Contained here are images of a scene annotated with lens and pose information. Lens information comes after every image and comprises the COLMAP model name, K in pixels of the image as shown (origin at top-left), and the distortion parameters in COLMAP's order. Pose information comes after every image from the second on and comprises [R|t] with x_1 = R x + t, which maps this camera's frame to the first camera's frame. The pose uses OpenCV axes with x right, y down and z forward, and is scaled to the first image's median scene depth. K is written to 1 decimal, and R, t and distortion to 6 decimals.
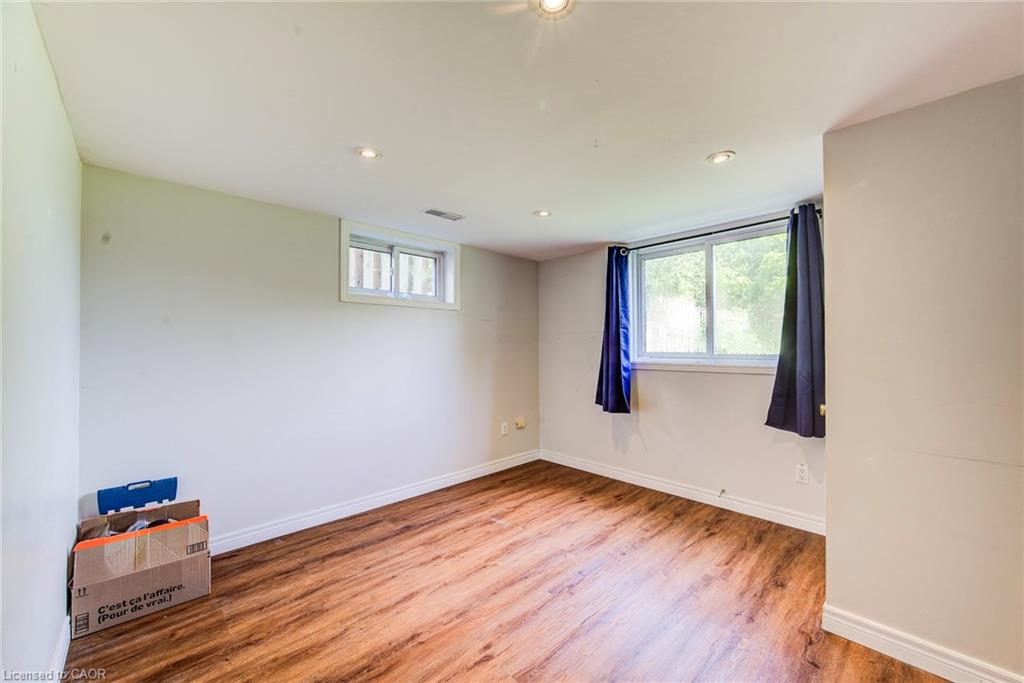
lens RADIAL K [[398.6, 0, 516.1], [0, 398.6, 341.8], [0, 0, 1]] dist [-0.001754, -0.000380]
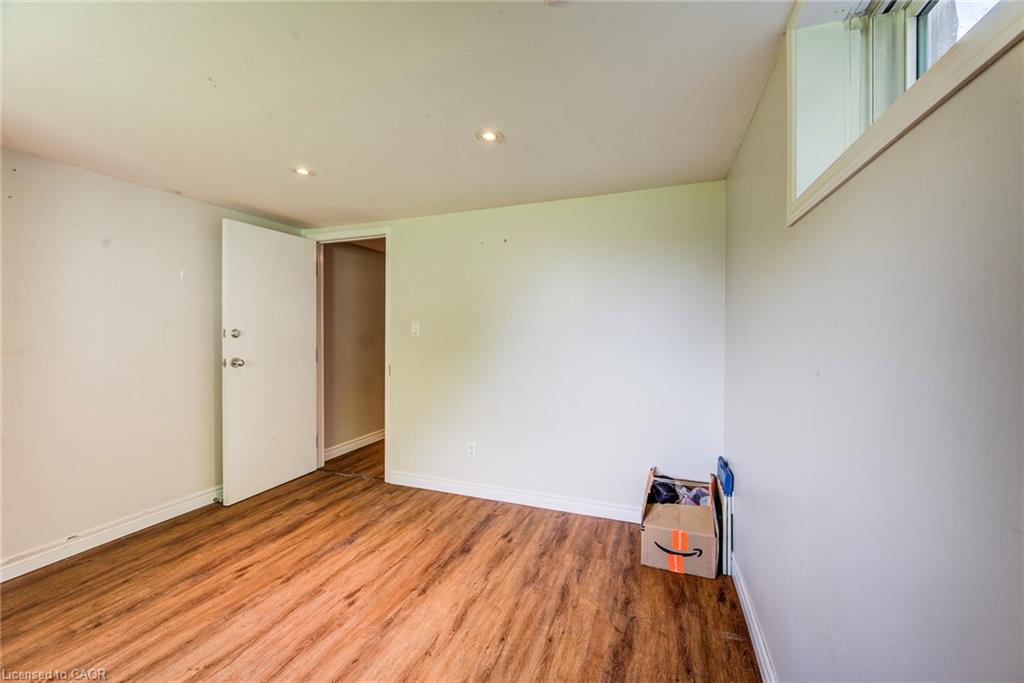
lens RADIAL K [[398.6, 0, 516.1], [0, 398.6, 341.8], [0, 0, 1]] dist [-0.001754, -0.000380]
pose [[-0.899935, 0.015196, -0.435760, -0.011500], [0.007444, 0.999782, 0.019491, 0.013566], [0.435961, 0.014297, -0.899852, 1.982978]]
